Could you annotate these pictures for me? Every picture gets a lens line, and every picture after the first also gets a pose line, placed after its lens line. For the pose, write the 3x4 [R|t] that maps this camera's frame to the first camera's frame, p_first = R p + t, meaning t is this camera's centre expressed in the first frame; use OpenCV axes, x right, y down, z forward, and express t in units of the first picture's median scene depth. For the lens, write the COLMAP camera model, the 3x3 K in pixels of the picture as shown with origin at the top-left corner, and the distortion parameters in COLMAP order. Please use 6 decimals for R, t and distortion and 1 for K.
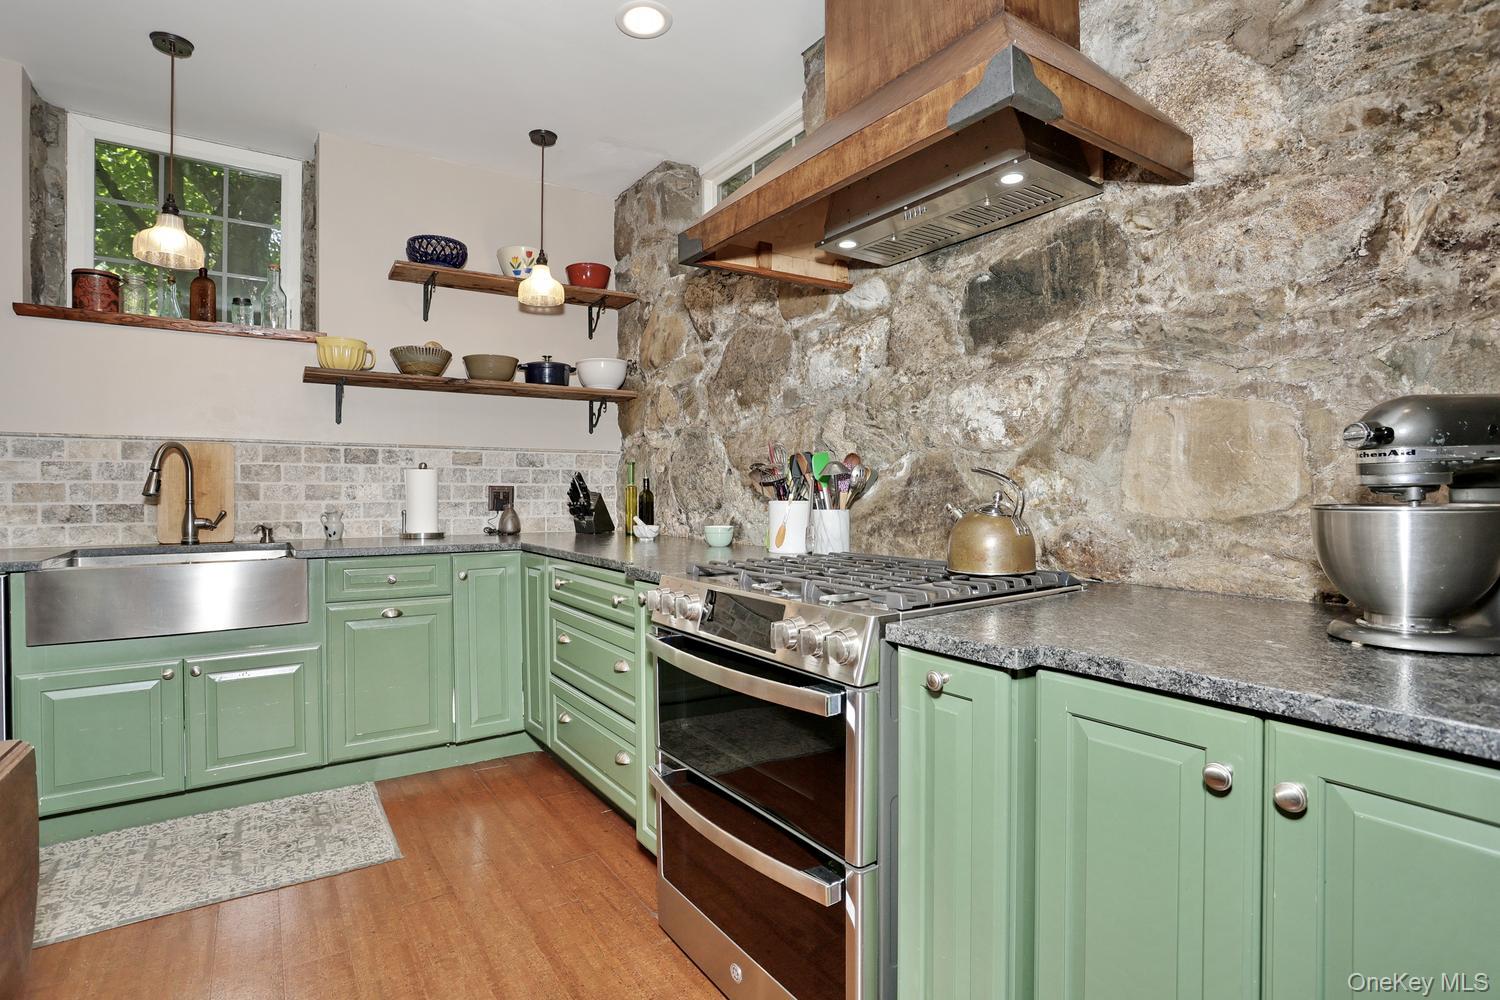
lens RADIAL K [[729.4, 0, 744.0], [0, 729.4, 491.4], [0, 0, 1]] dist [-0.066638, 0.025472]
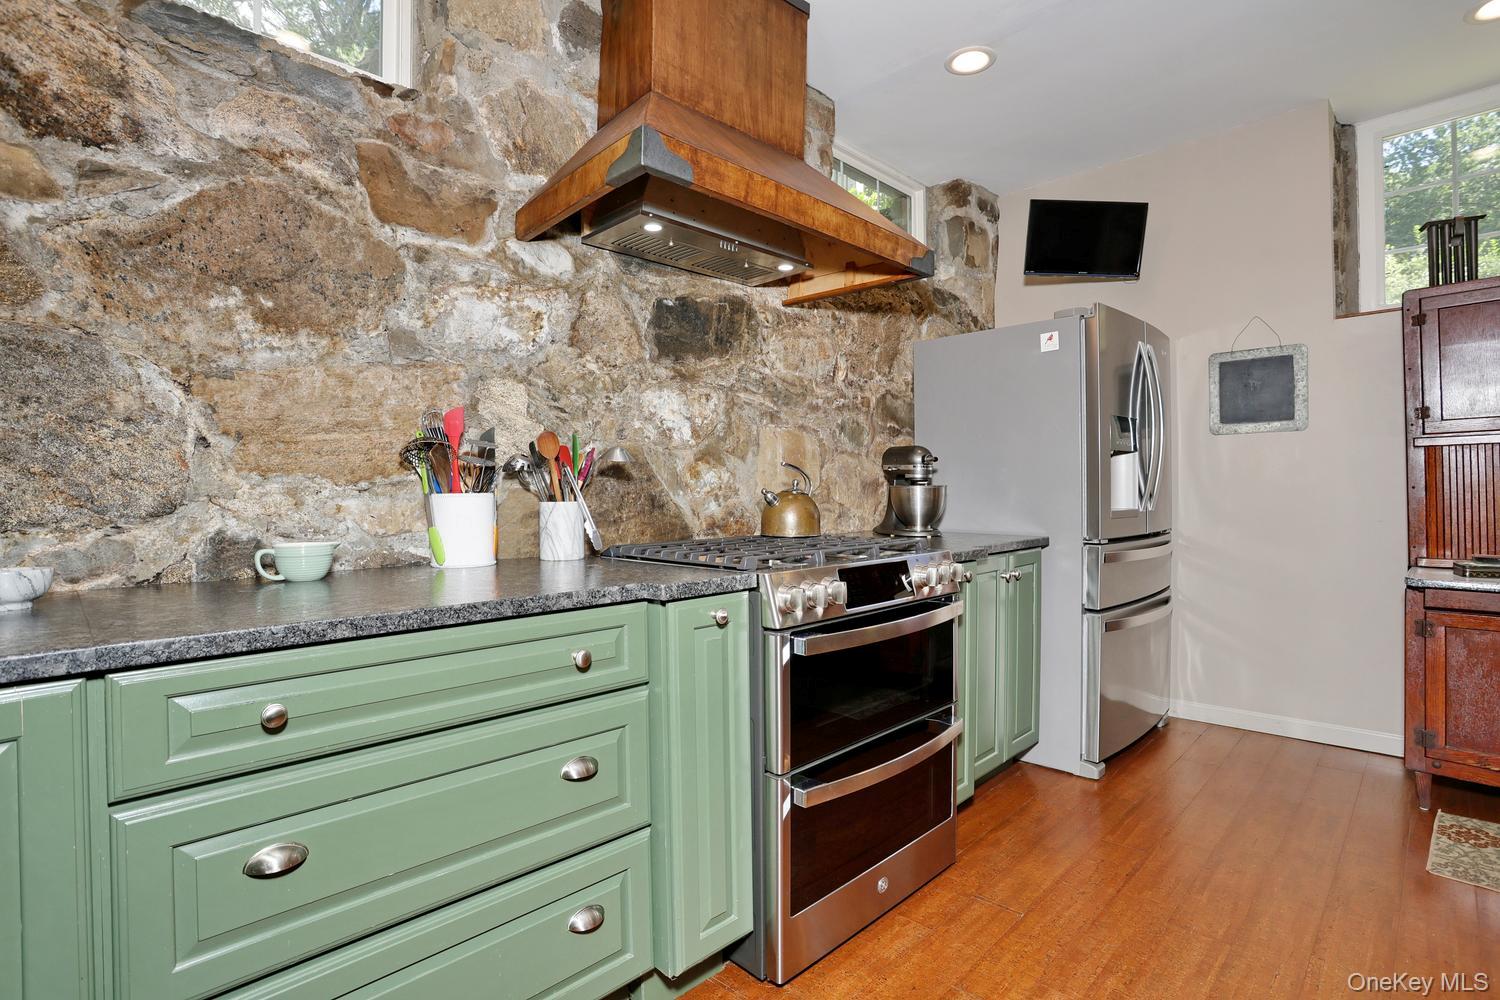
lens RADIAL K [[729.4, 0, 752.9], [0, 729.4, 486.6], [0, 0, 1]] dist [-0.066638, 0.025472]
pose [[-0.178791, 0.003947, 0.983879, -0.732300], [0.008110, 0.999964, -0.002538, 0.010602], [-0.983854, 0.007525, -0.178817, 0.908767]]
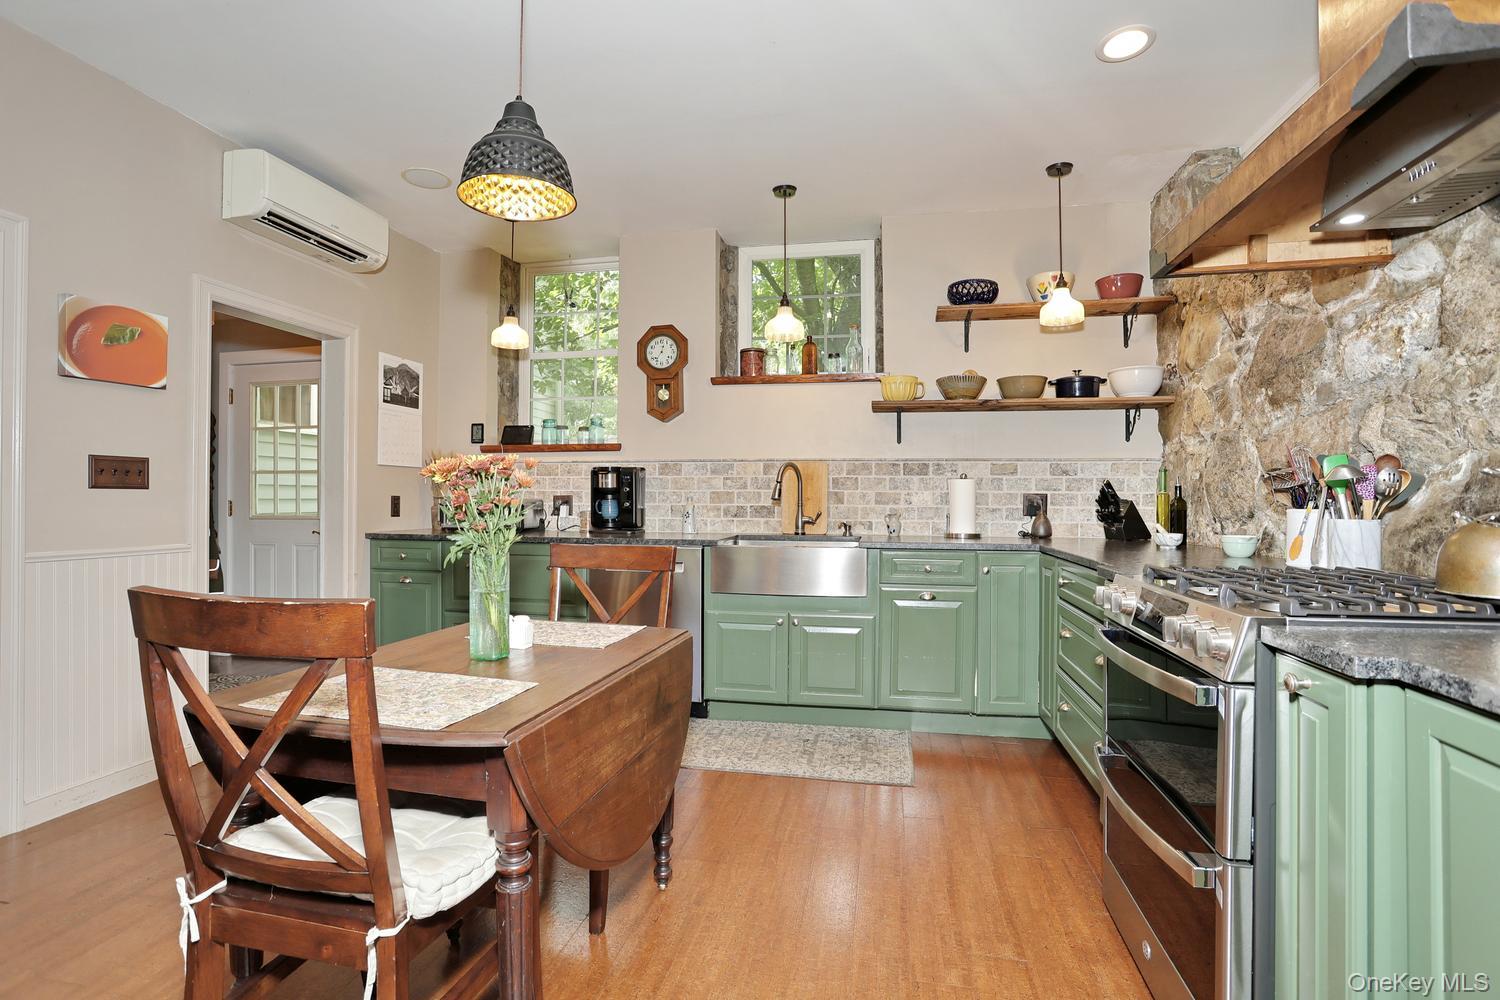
lens RADIAL K [[729.4, 0, 743.6], [0, 729.4, 492.2], [0, 0, 1]] dist [-0.066638, 0.025472]
pose [[0.699415, -0.001258, -0.714715, 0.205101], [-0.007252, 0.999934, -0.008857, 0.004538], [0.714679, 0.011378, 0.699360, -0.111656]]
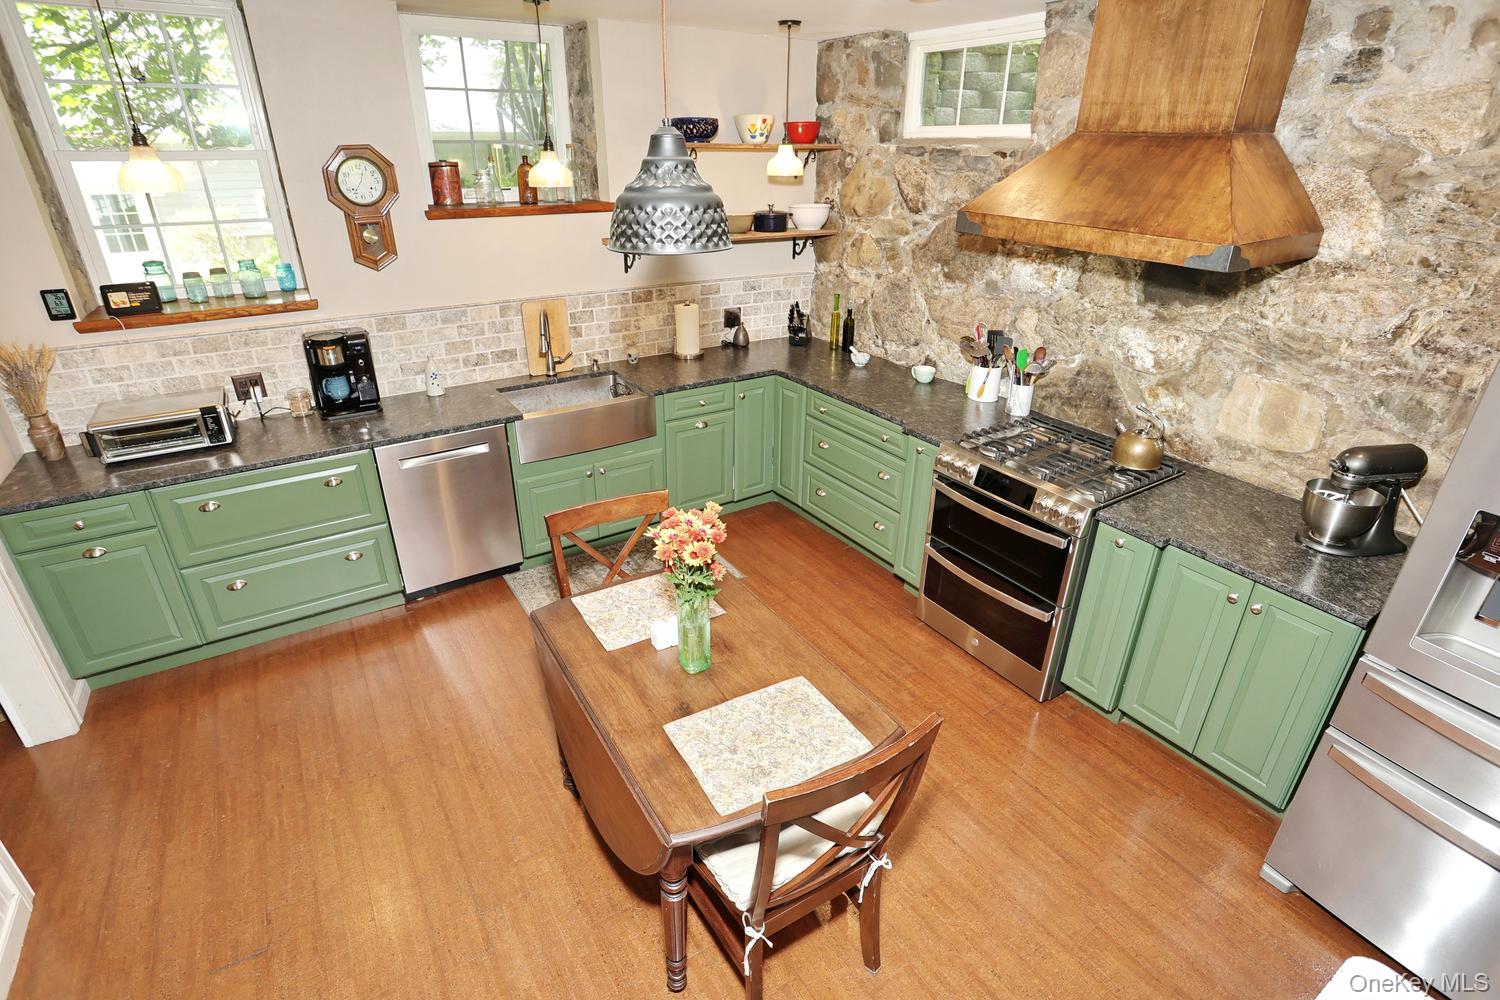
lens RADIAL K [[729.4, 0, 743.2], [0, 729.4, 492.9], [0, 0, 1]] dist [-0.066638, 0.025472]
pose [[0.999463, 0.022325, -0.023970, -0.421458], [-0.009962, 0.904276, 0.426832, -0.404325], [0.031205, -0.426364, 0.904013, -0.495455]]
